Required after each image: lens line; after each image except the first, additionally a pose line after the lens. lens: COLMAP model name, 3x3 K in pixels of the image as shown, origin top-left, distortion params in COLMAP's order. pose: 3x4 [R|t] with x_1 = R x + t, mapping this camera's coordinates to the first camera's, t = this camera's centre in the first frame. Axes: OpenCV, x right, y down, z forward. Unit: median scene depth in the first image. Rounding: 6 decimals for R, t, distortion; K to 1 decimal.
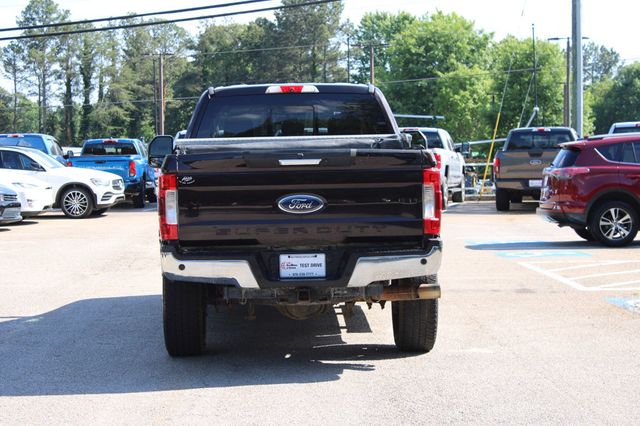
lens RADIAL K [[1435.9, 0, 320.0], [0, 1435.9, 213.0], [0, 0, 1]] dist [0.059160, 0.410346]
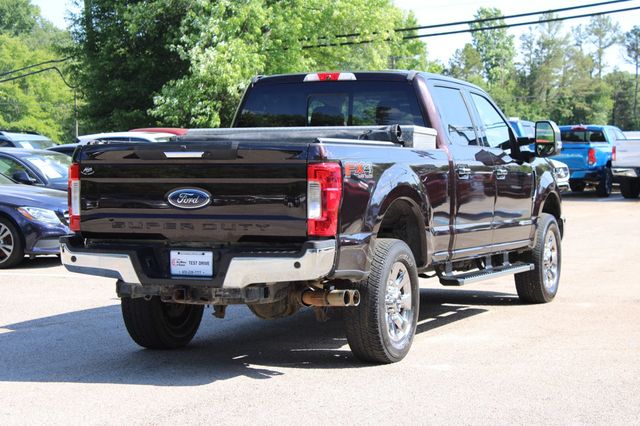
lens RADIAL K [[1435.9, 0, 320.0], [0, 1435.9, 213.0], [0, 0, 1]] dist [0.059160, 0.410346]
pose [[0.901836, 0.032824, -0.430830, 0.210368], [-0.028264, 0.999456, 0.016982, -0.006763], [0.431154, -0.003138, 0.902273, 0.078136]]
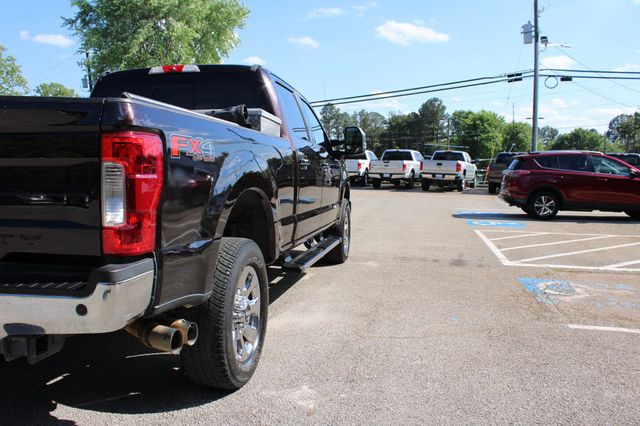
lens RADIAL K [[537.4, 0, 320.0], [0, 537.4, 213.0], [0, 0, 1]] dist [-0.175100, 0.166453]
pose [[0.975307, 0.045773, -0.216059, 0.085752], [-0.035310, 0.998020, 0.052045, -0.006158], [0.218013, -0.043131, 0.974992, 0.367062]]
